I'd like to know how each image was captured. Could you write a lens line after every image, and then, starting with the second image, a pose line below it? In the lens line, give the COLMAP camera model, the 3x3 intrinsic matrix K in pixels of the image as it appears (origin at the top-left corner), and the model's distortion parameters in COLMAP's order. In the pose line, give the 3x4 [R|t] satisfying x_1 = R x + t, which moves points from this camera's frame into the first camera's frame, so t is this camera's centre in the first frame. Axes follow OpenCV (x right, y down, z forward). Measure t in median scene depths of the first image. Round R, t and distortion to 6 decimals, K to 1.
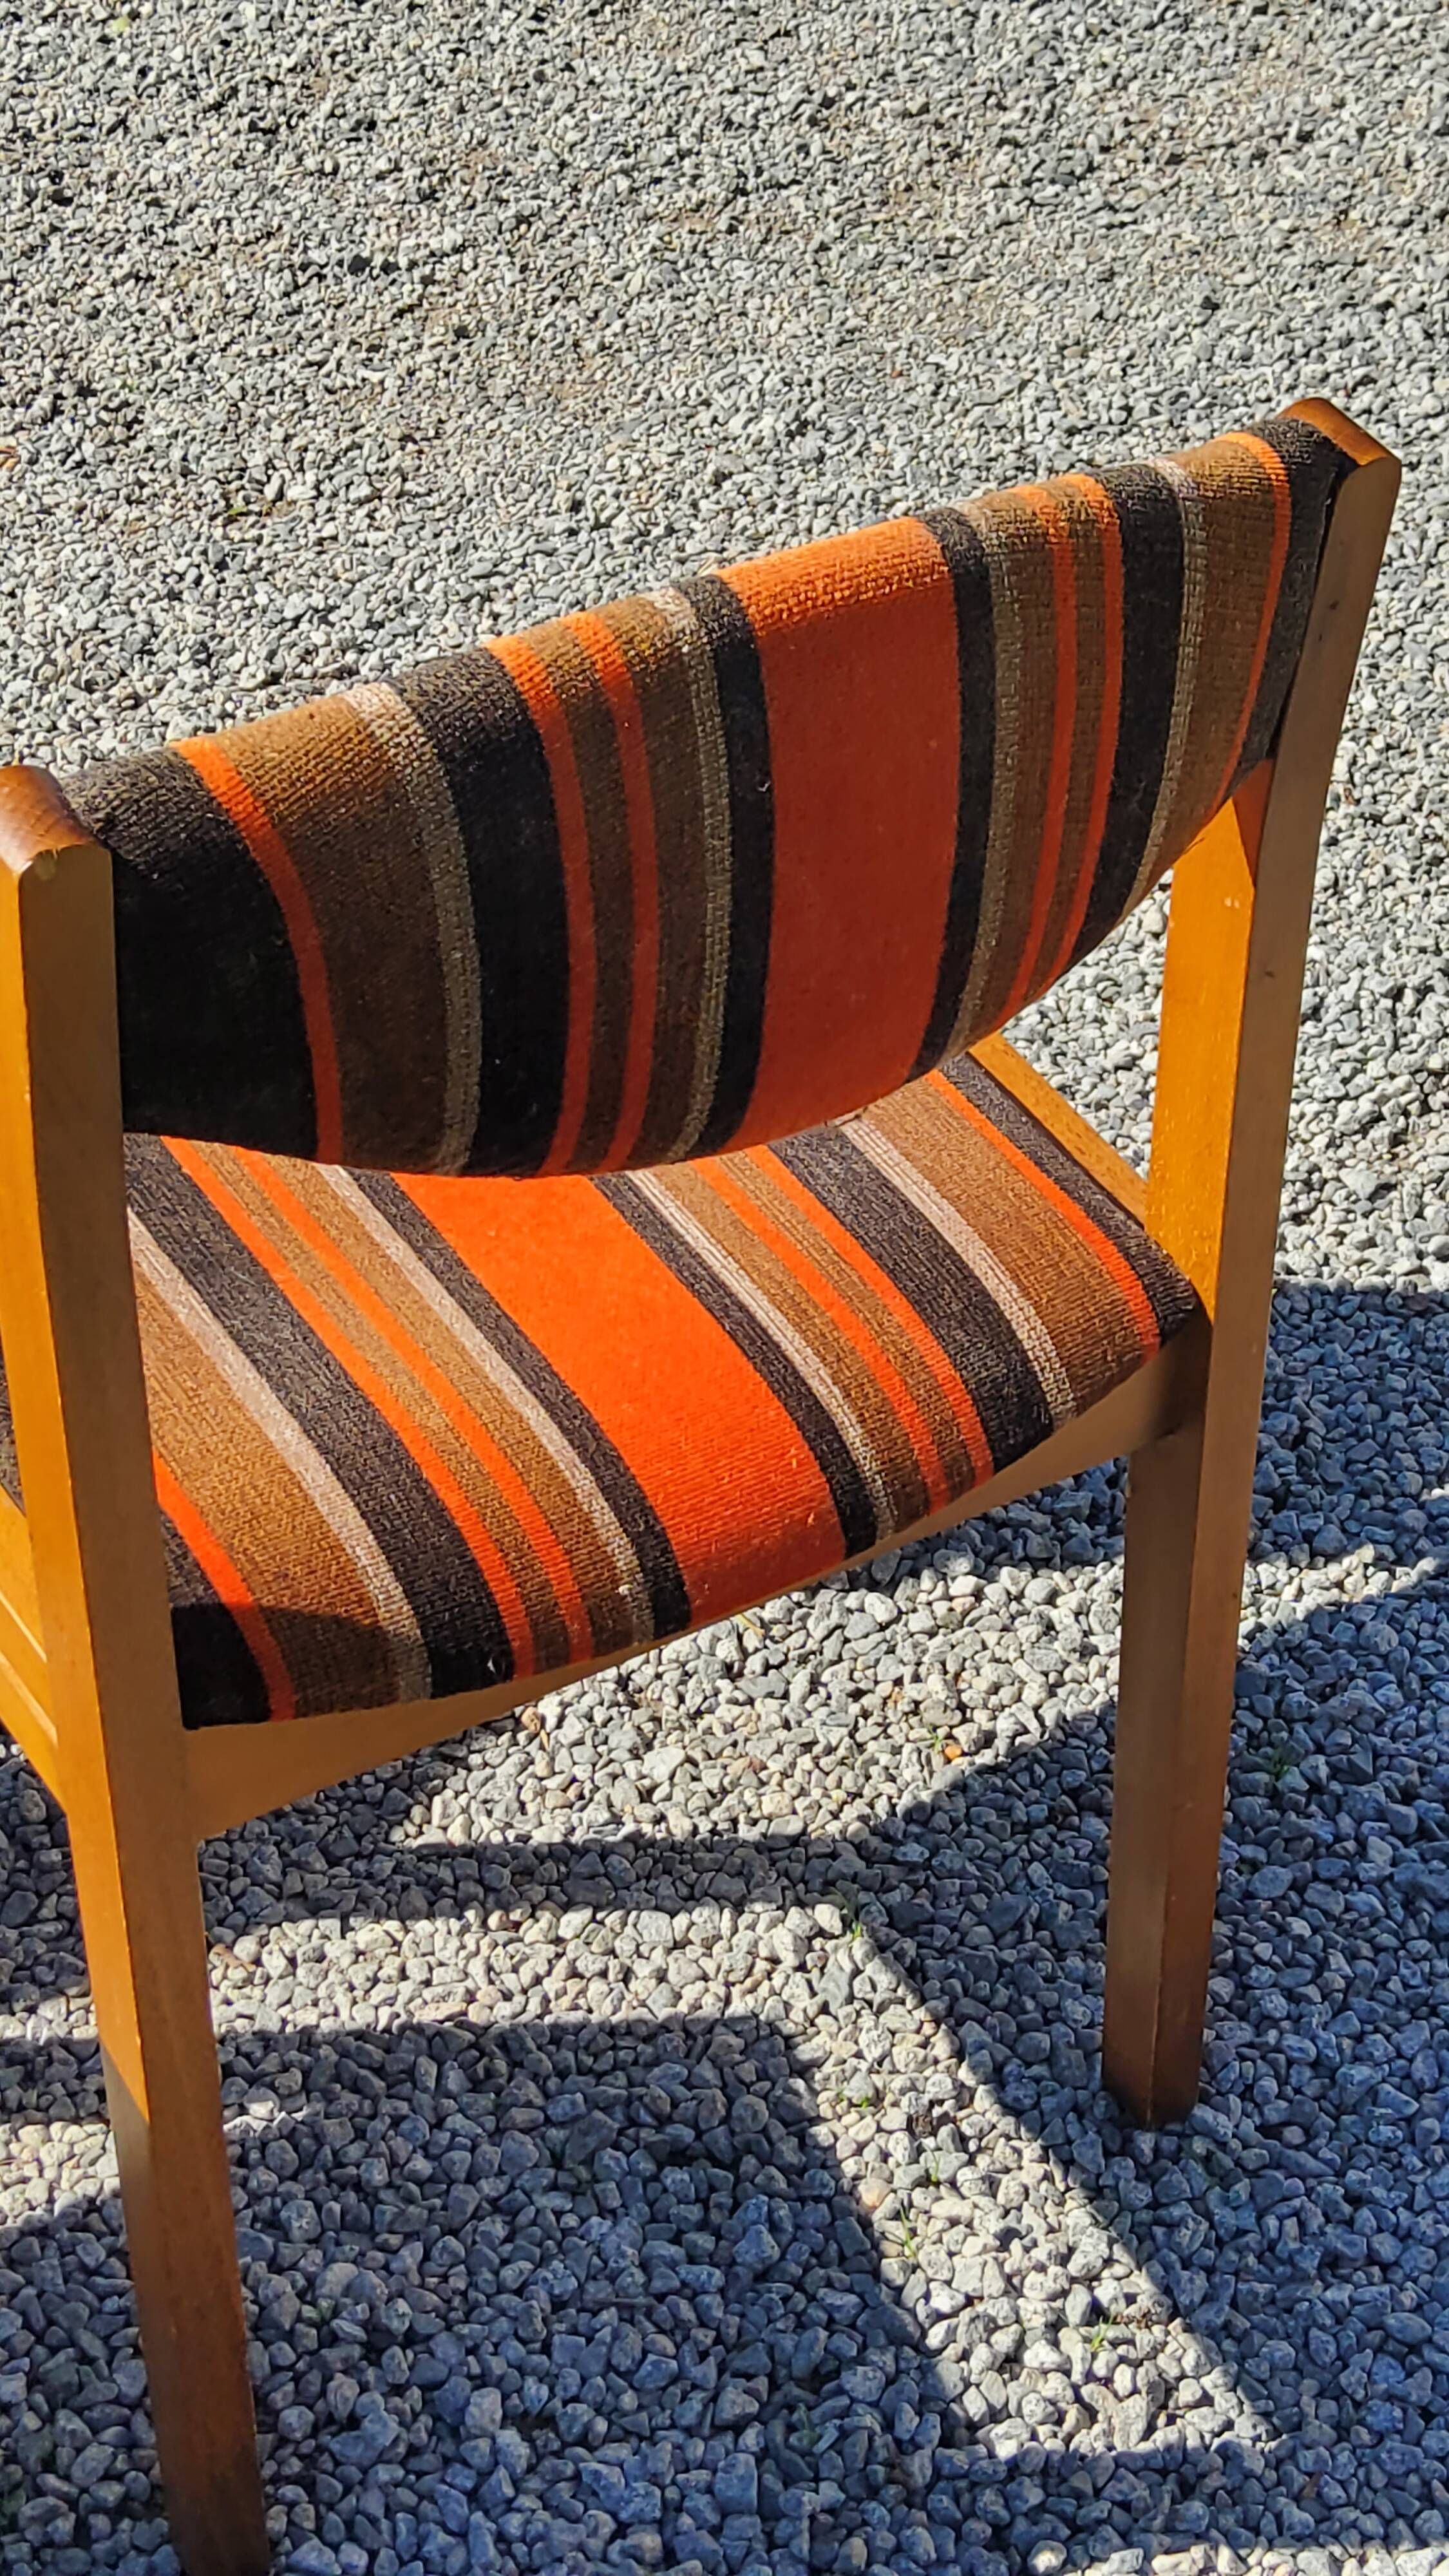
lens RADIAL K [[3931.7, 0, 707.1], [0, 3931.7, 1296.6], [0, 0, 1]] dist [0.143436, 0.000000]
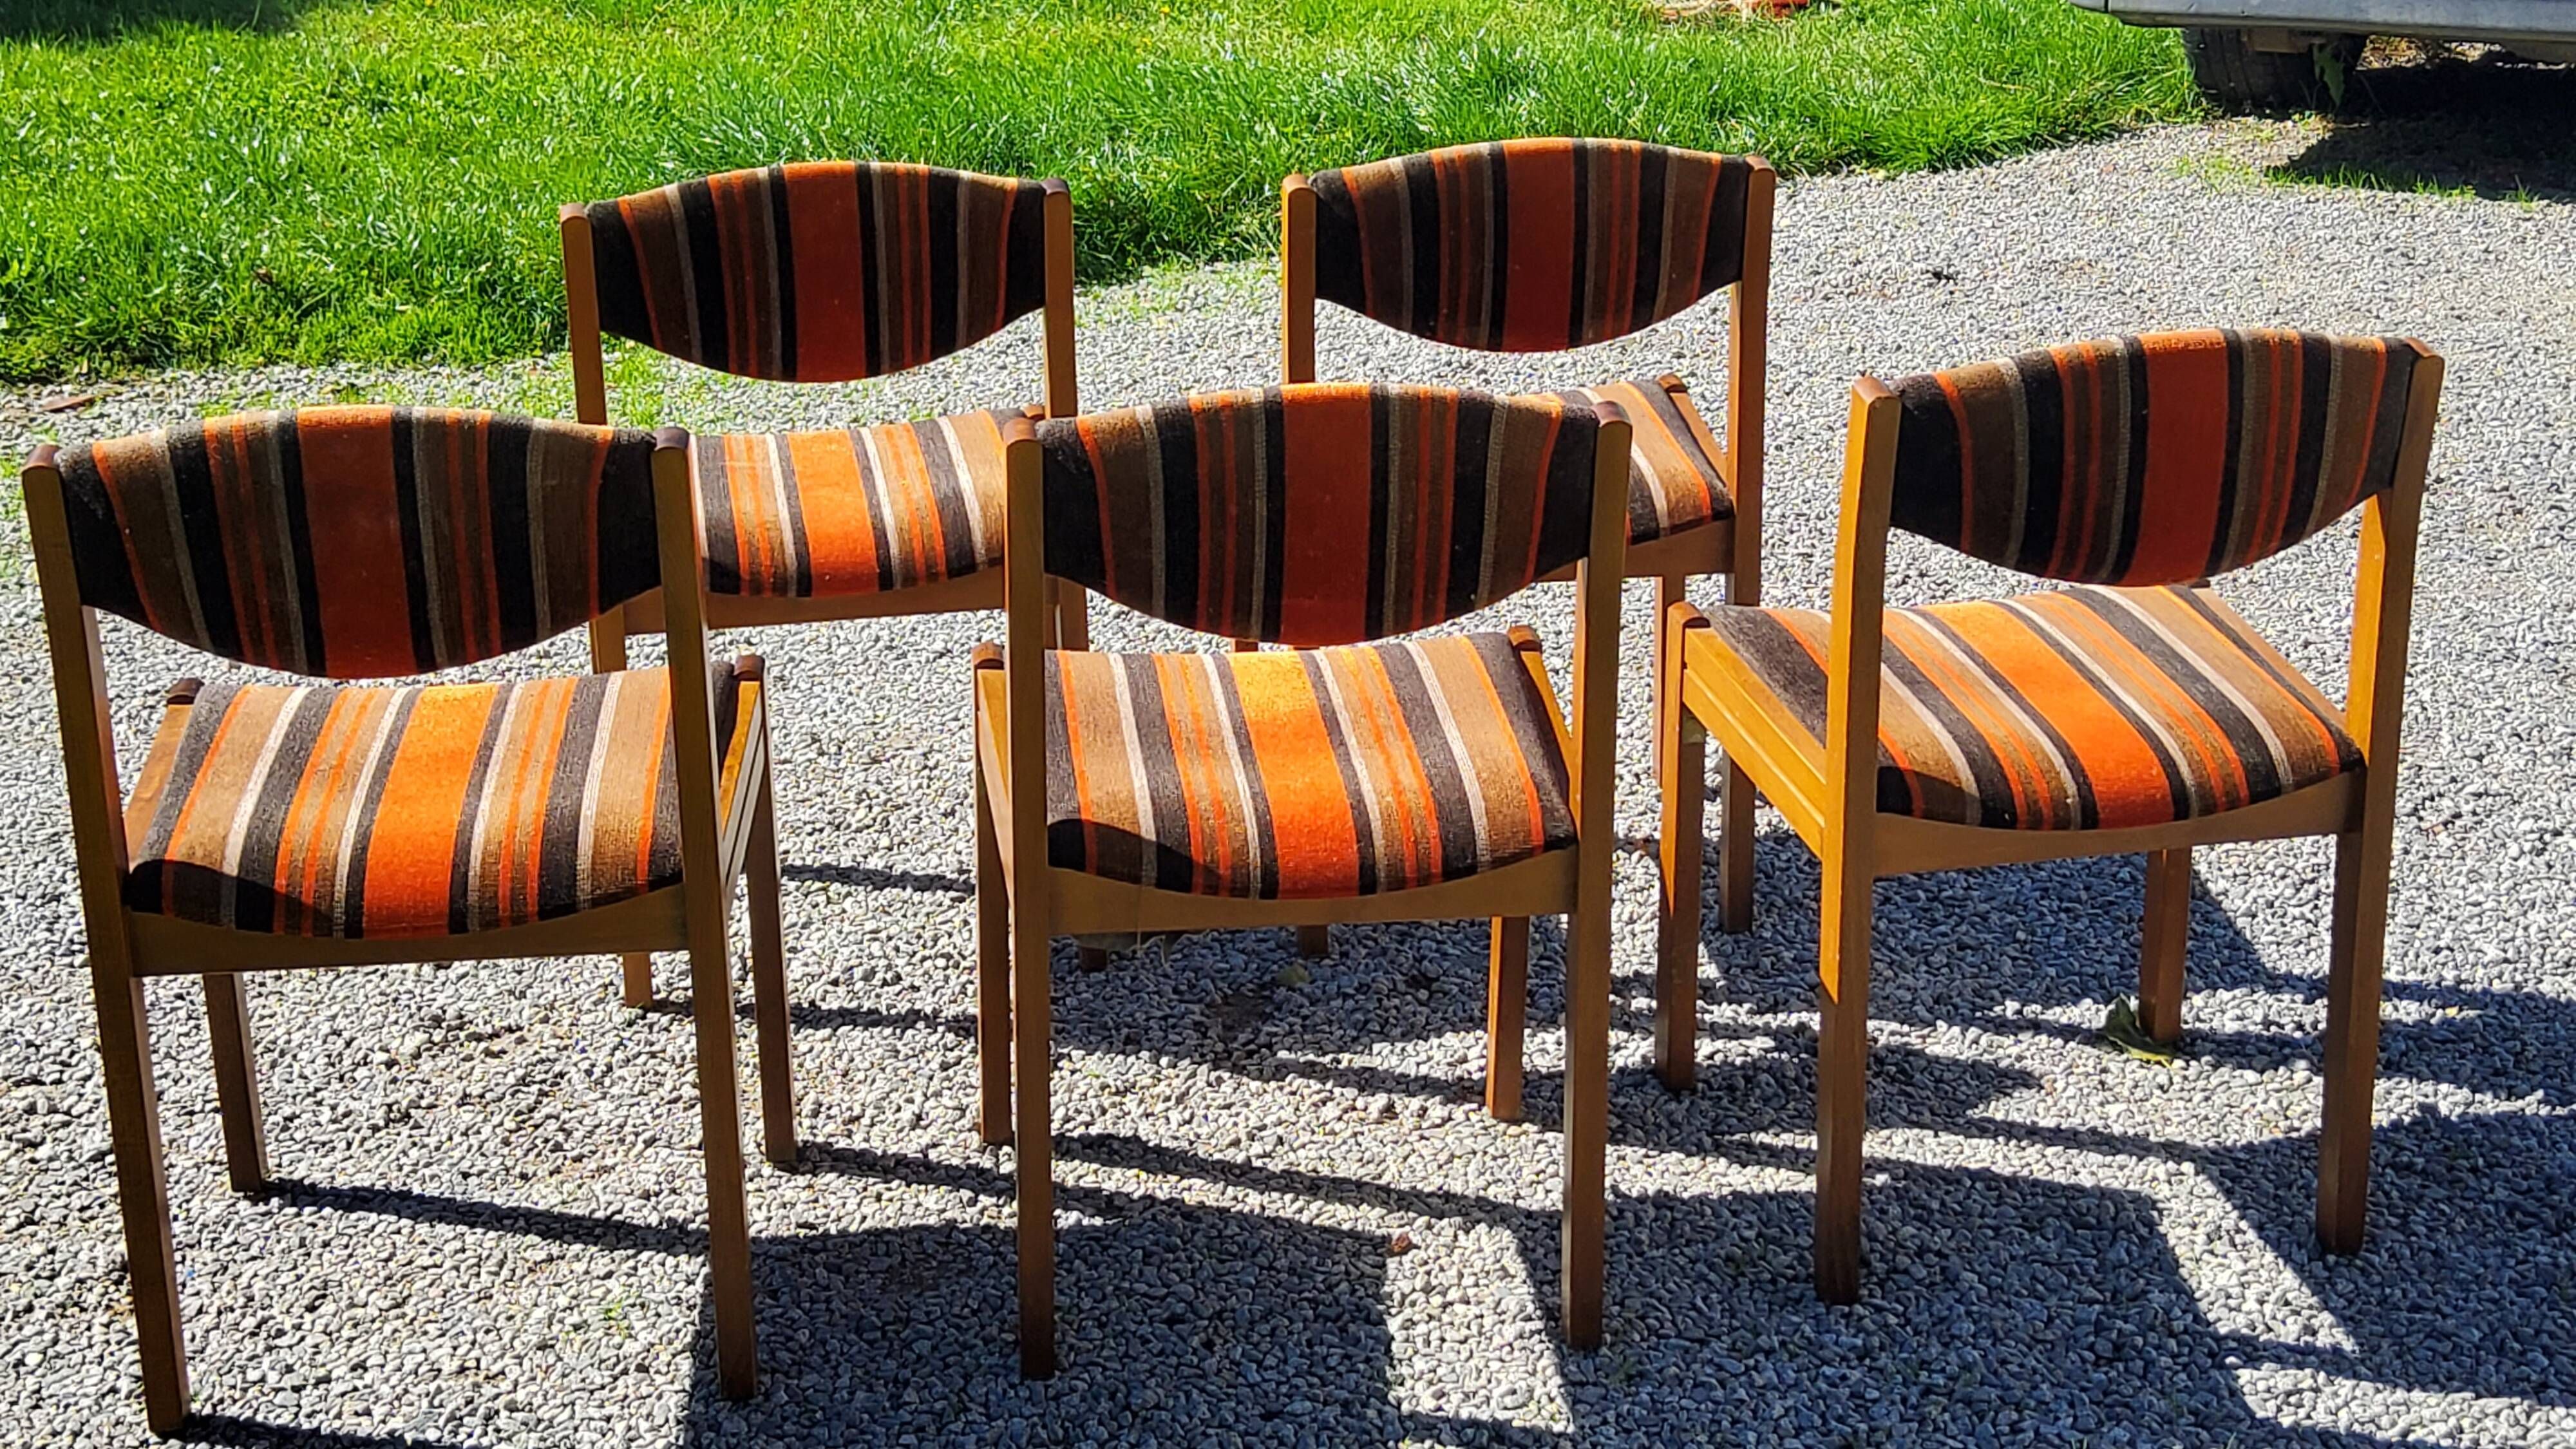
lens RADIAL K [[3931.7, 0, 1291.1], [0, 3931.7, 715.6], [0, 0, 1]] dist [0.143436, 0.000000]
pose [[0.943976, 0.100292, -0.314407, 0.216035], [-0.189676, 0.944506, -0.268199, 0.582579], [0.270061, 0.312808, 0.910614, -1.009041]]
